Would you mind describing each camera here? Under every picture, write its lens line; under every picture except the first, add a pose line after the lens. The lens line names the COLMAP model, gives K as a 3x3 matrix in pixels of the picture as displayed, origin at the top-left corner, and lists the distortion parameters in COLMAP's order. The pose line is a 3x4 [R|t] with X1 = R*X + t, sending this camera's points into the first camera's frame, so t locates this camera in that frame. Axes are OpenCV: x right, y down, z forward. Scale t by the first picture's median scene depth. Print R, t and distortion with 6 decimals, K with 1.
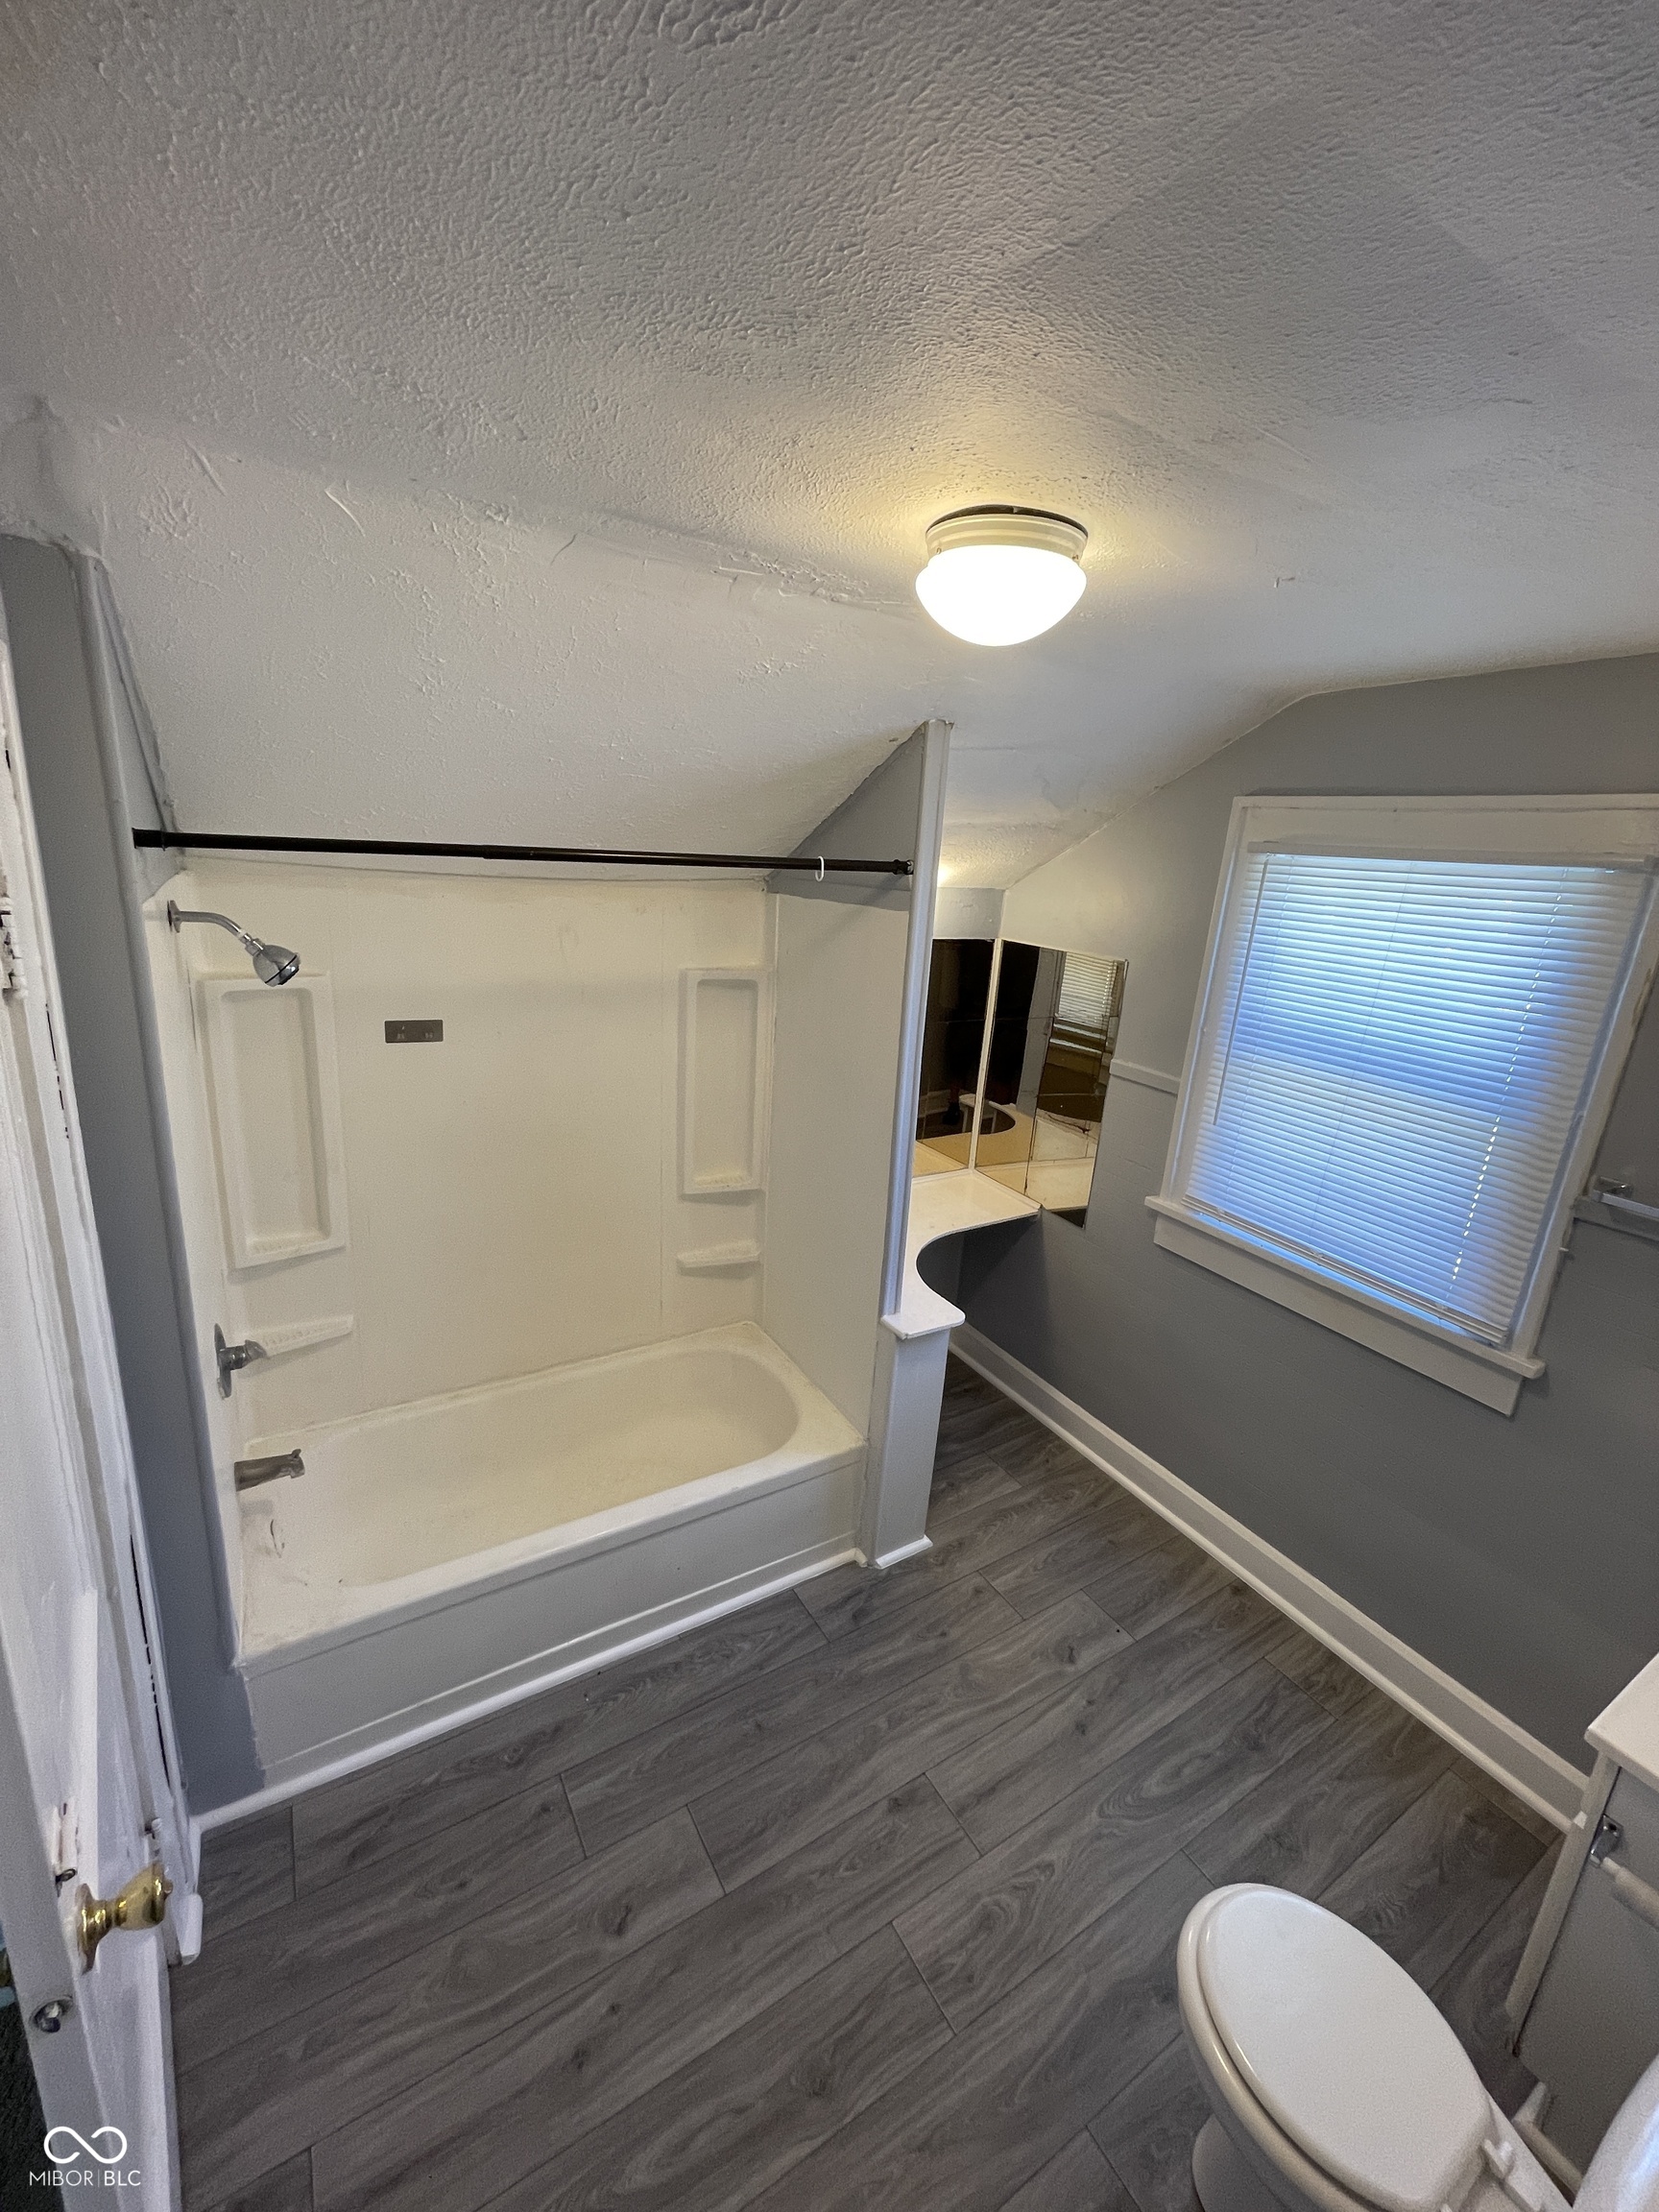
lens RADIAL K [[891.8, 0, 835.4], [0, 891.8, 1099.7], [0, 0, 1]] dist [-0.007243, 0.002003]
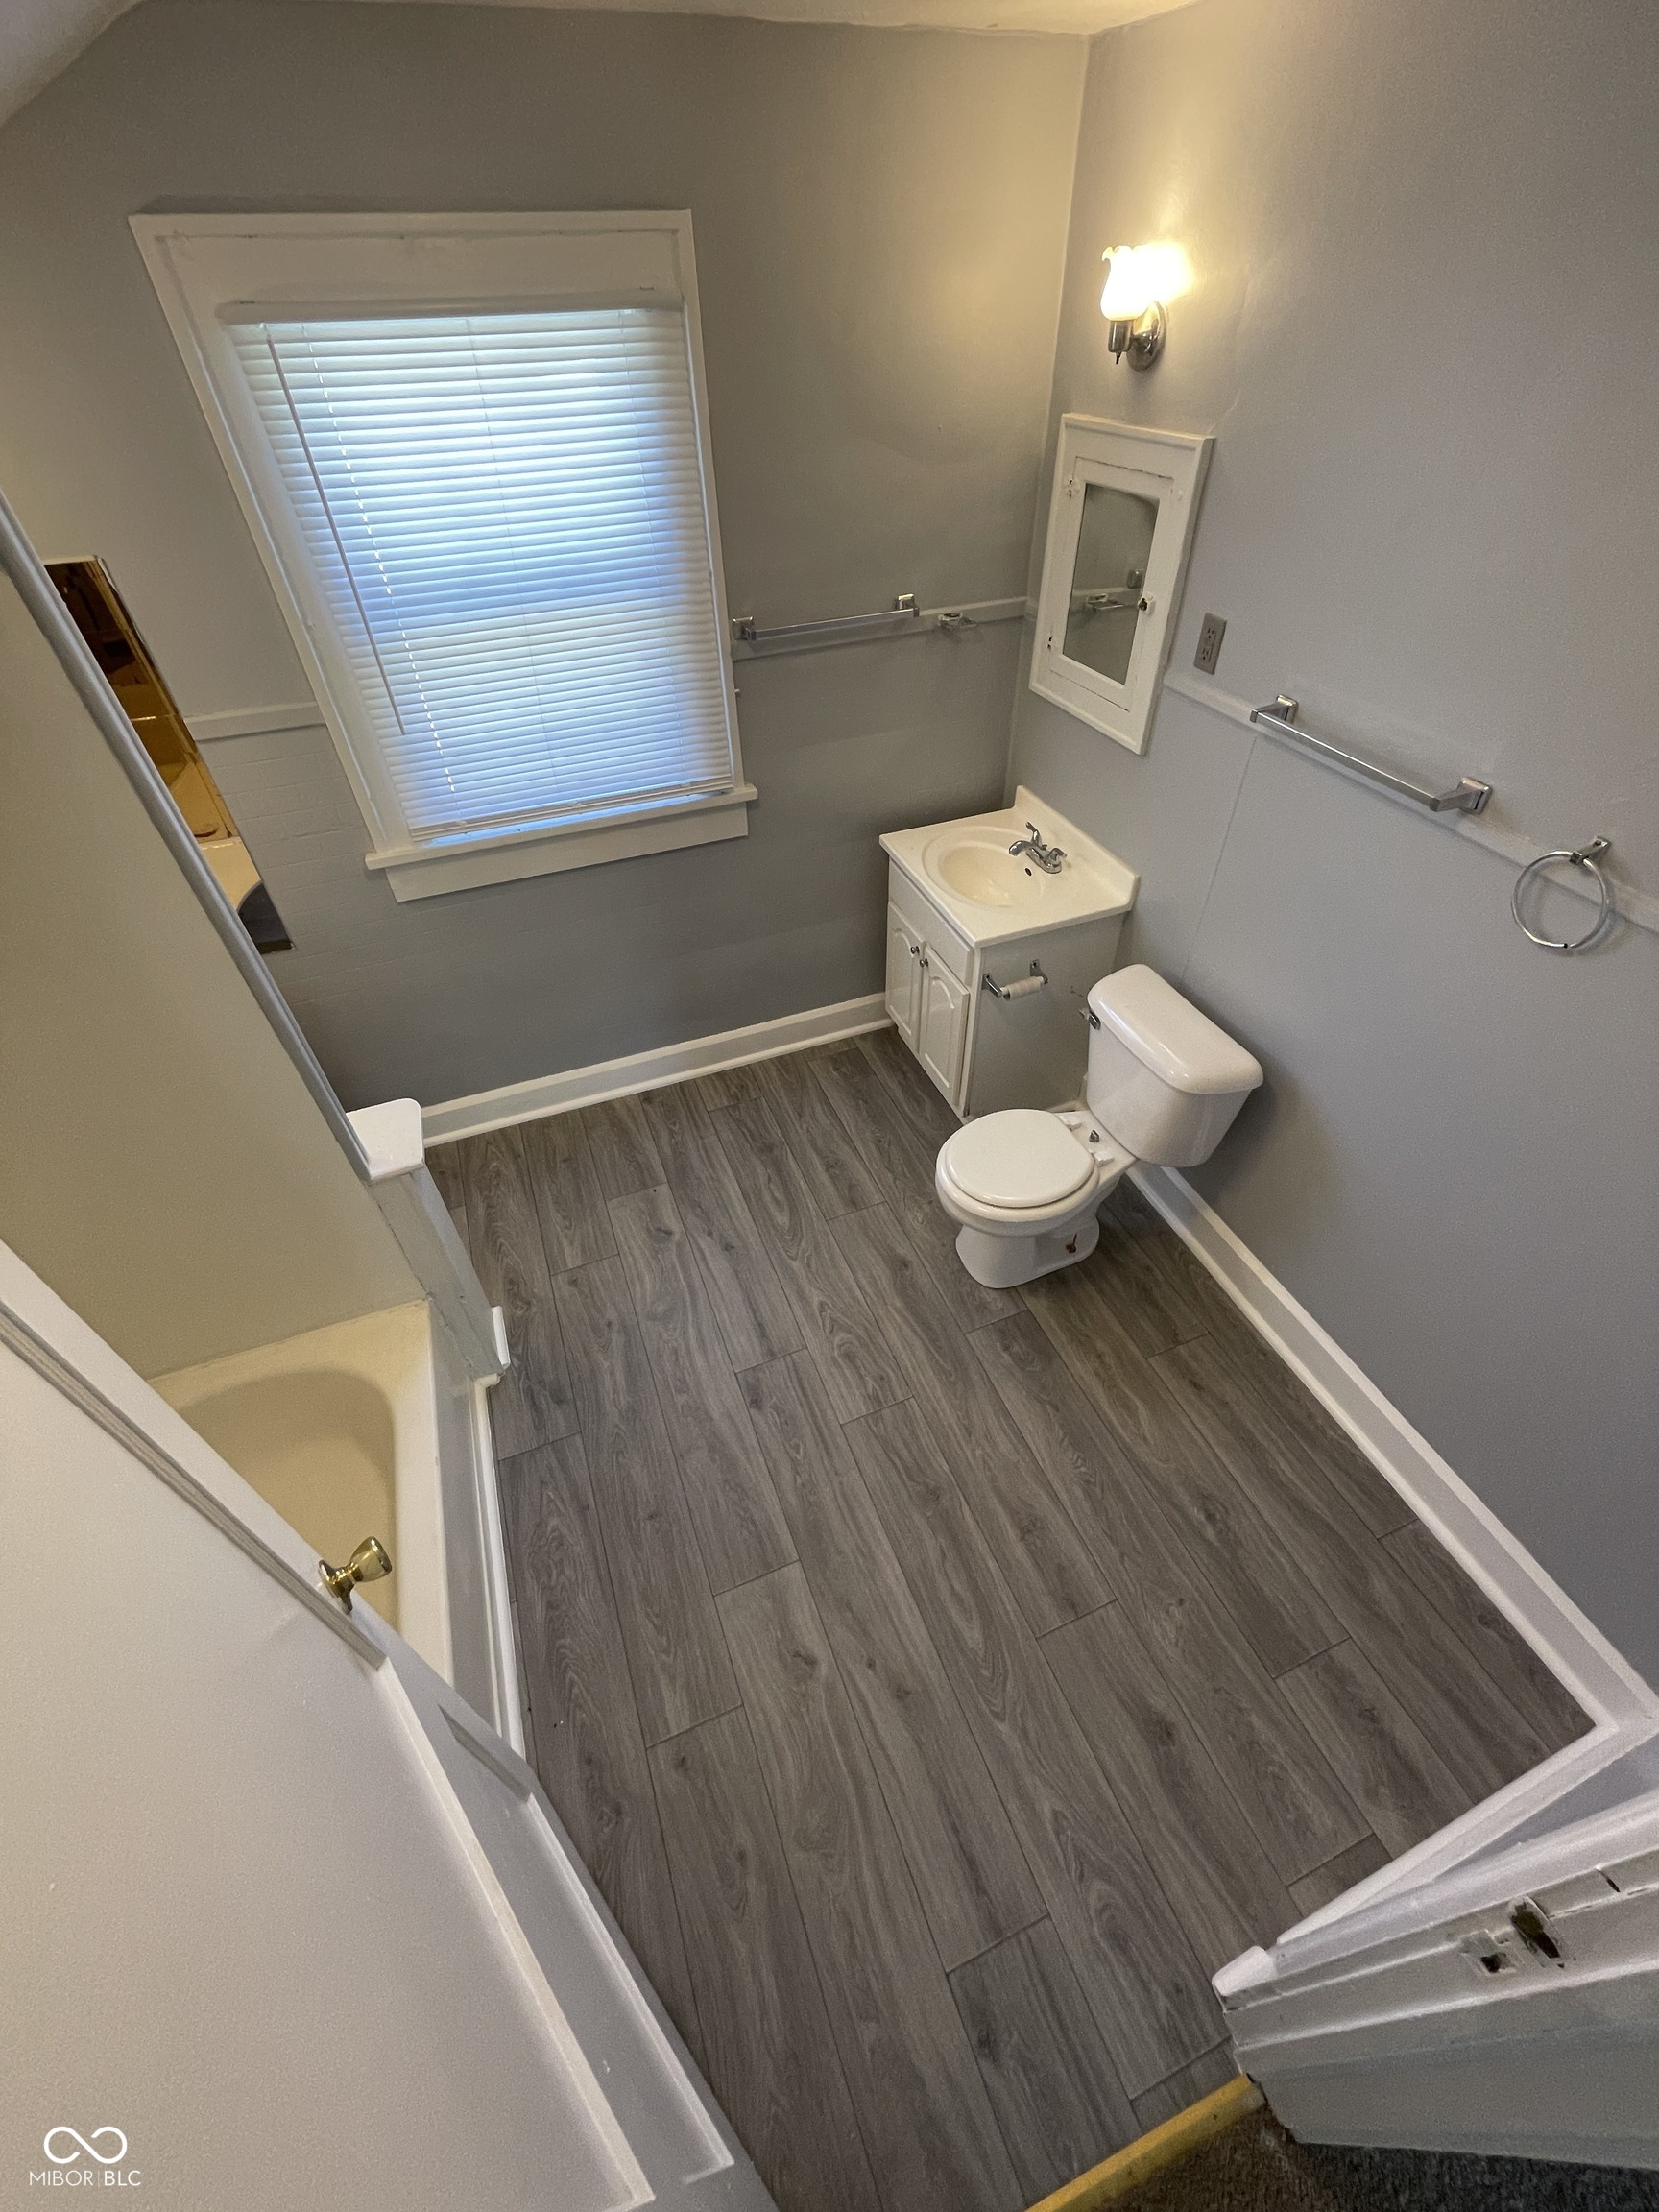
lens RADIAL K [[891.8, 0, 839.2], [0, 891.8, 1096.1], [0, 0, 1]] dist [-0.007243, 0.002003]
pose [[0.175012, -0.715339, 0.676506, -0.400897], [0.298795, 0.693295, 0.655793, -0.206925], [-0.938132, 0.087365, 0.335075, 0.457637]]
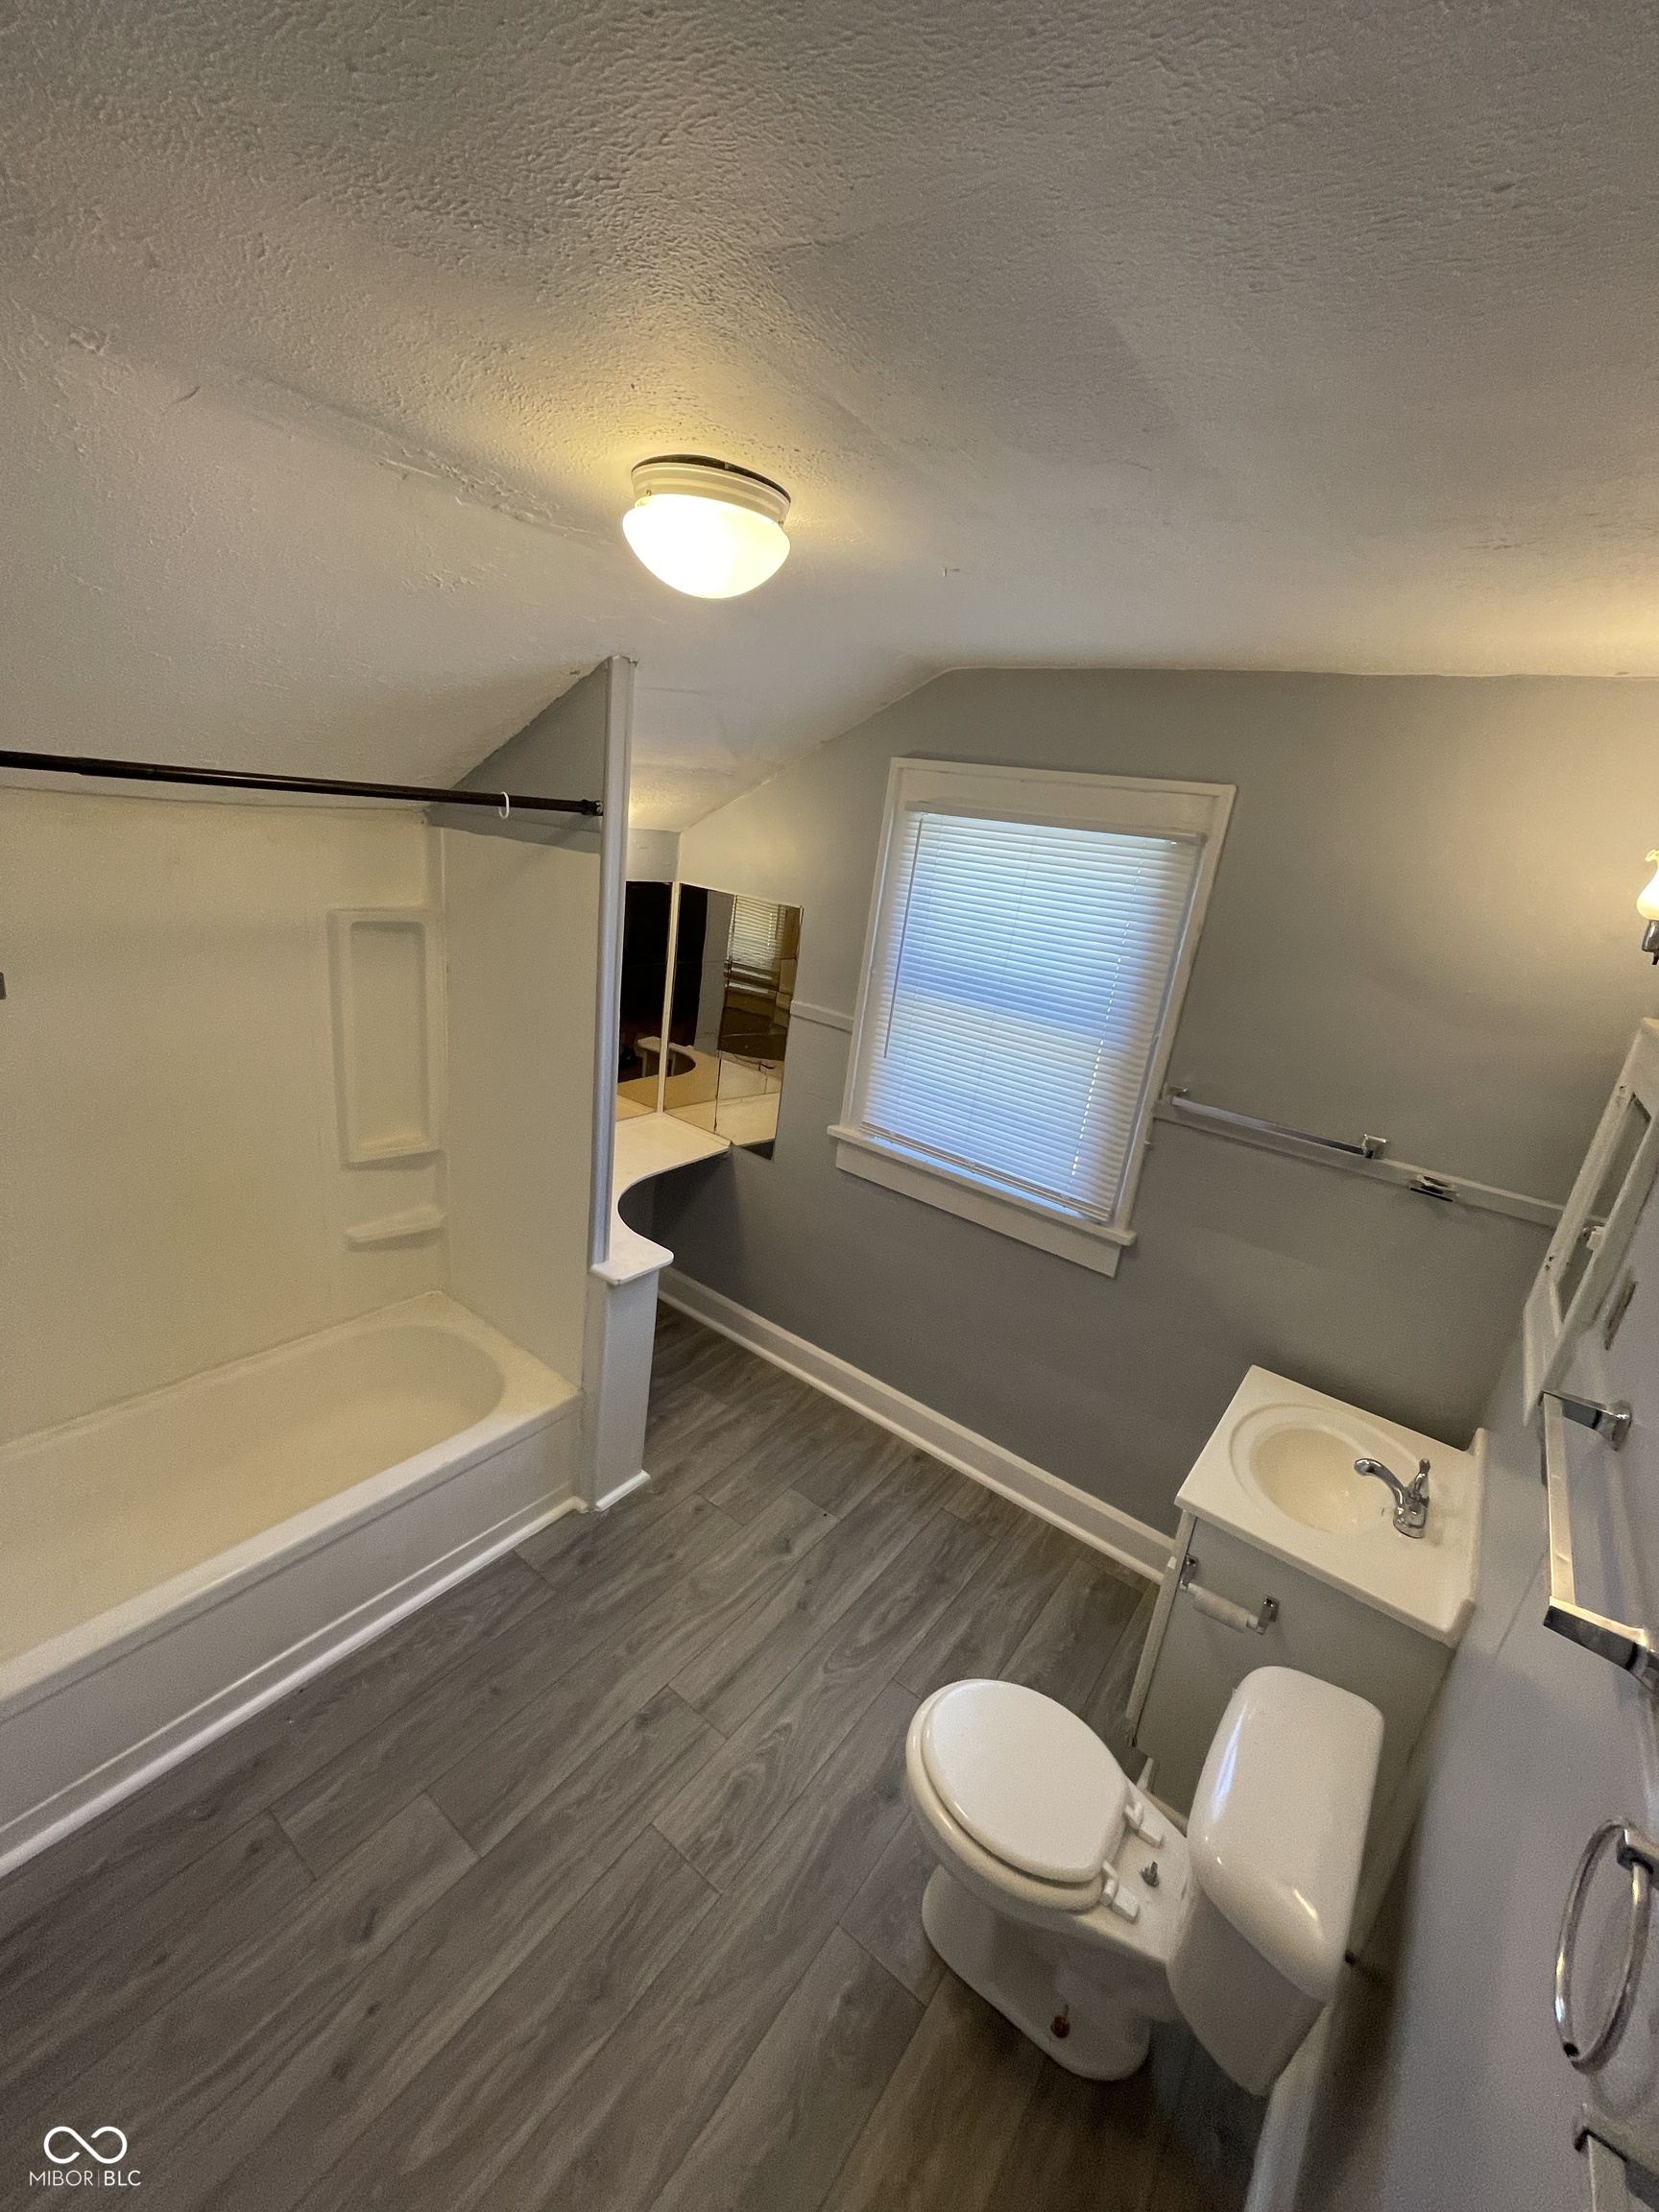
lens RADIAL K [[891.8, 0, 833.7], [0, 891.8, 1100.6], [0, 0, 1]] dist [-0.007243, 0.002003]
pose [[0.928623, -0.065556, 0.365188, -0.056401], [0.040604, 0.996311, 0.075600, -0.006099], [-0.368797, -0.055376, 0.927859, -0.016228]]
